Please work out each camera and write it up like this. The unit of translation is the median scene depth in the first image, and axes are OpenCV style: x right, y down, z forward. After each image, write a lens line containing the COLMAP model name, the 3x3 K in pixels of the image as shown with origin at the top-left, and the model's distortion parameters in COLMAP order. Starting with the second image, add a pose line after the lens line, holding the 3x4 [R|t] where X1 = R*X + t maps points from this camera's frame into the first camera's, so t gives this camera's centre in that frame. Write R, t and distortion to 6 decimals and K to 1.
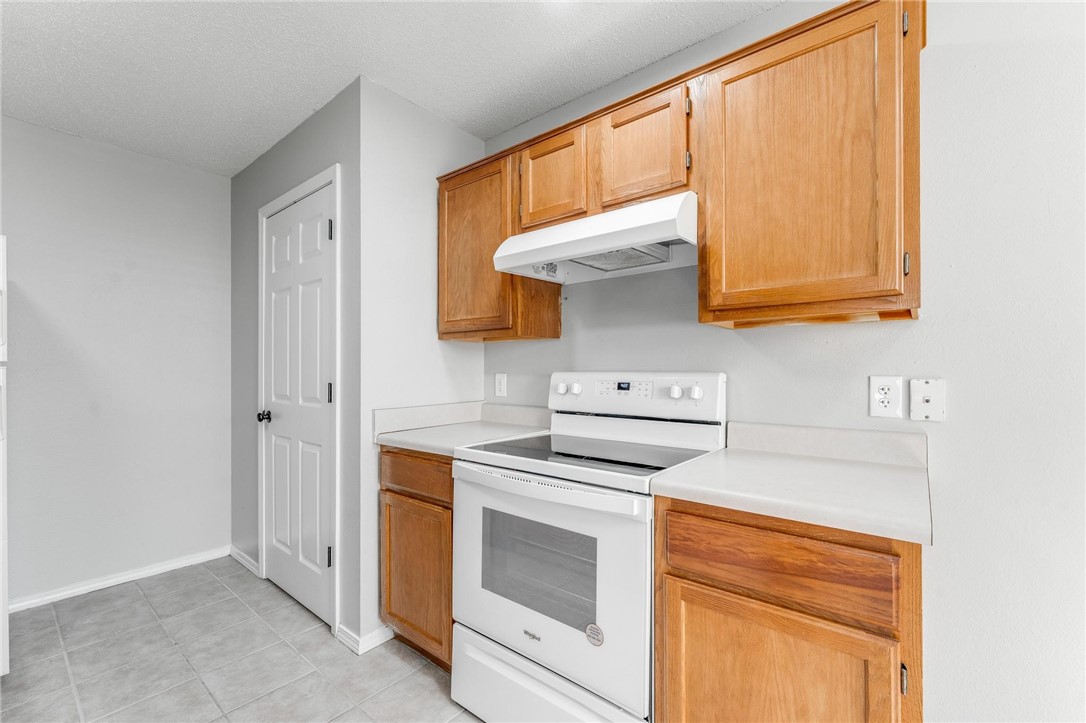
lens RADIAL K [[455.6, 0, 546.0], [0, 455.6, 369.7], [0, 0, 1]] dist [0.000290, -0.000906]
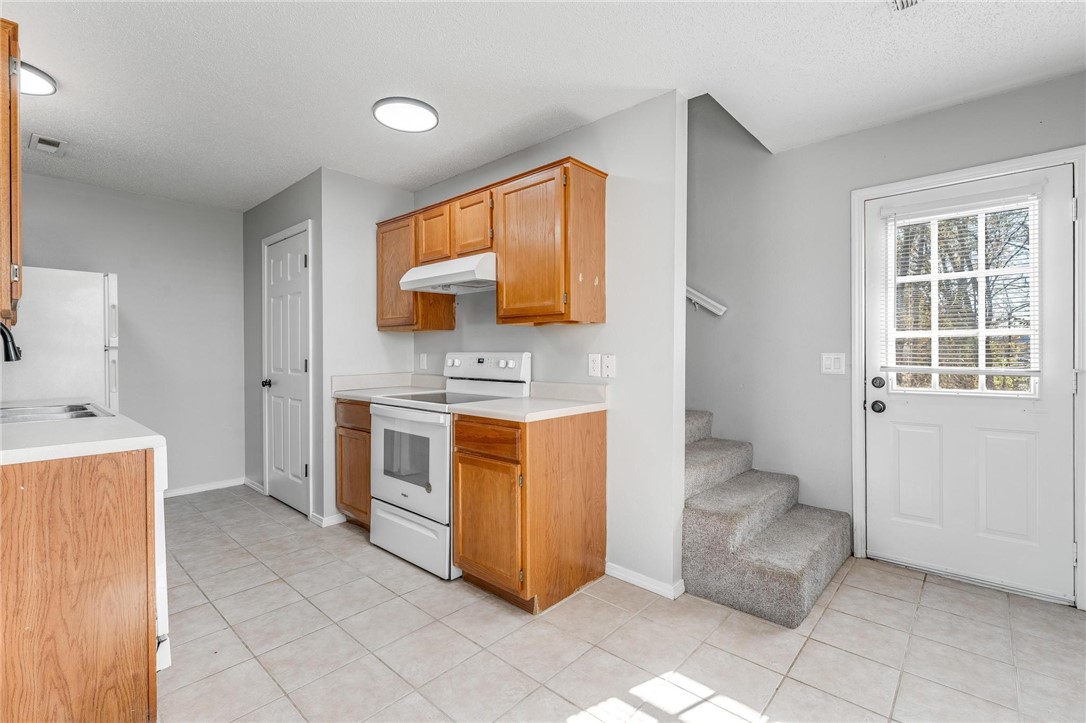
lens RADIAL K [[483.5, 0, 545.7], [0, 483.5, 355.8], [0, 0, 1]] dist [0.002895, -0.002234]
pose [[0.998929, -0.001516, -0.046237, 0.513179], [0.001951, 0.999954, 0.009348, 0.003271], [0.046221, -0.009428, 0.998887, -0.749513]]
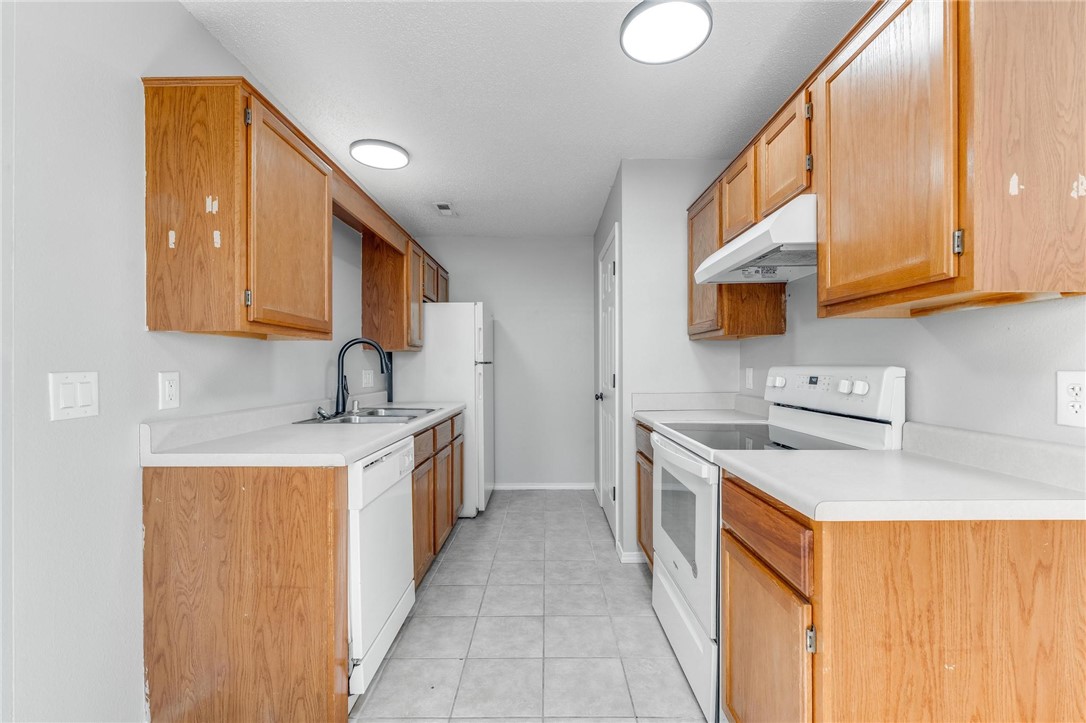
lens RADIAL K [[455.6, 0, 544.1], [0, 455.6, 366.0], [0, 0, 1]] dist [0.000290, -0.000906]
pose [[0.631399, -0.001188, -0.775458, 0.617734], [0.003870, 0.999991, 0.001619, 0.000675], [0.775449, -0.004023, 0.631398, -0.107821]]
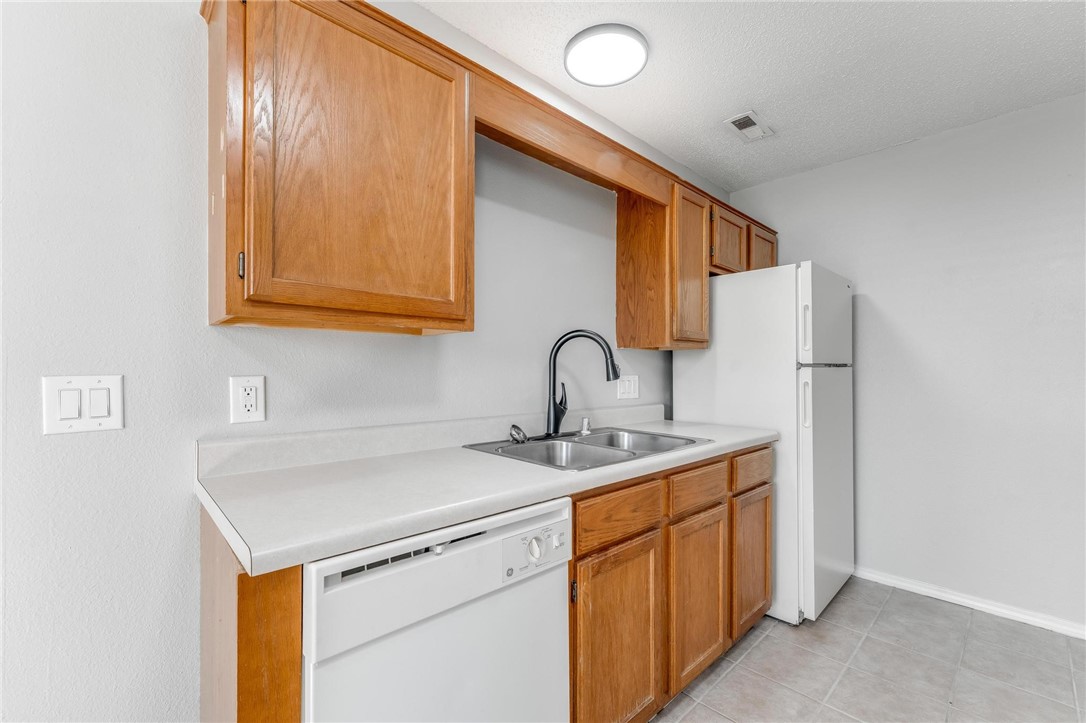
lens RADIAL K [[455.6, 0, 545.5], [0, 455.6, 367.9], [0, 0, 1]] dist [0.000290, -0.000906]
pose [[-0.123067, -0.004408, -0.992389, 0.112248], [-0.000047, 0.999990, -0.004436, 0.000655], [0.992398, -0.000499, -0.123066, 0.438524]]
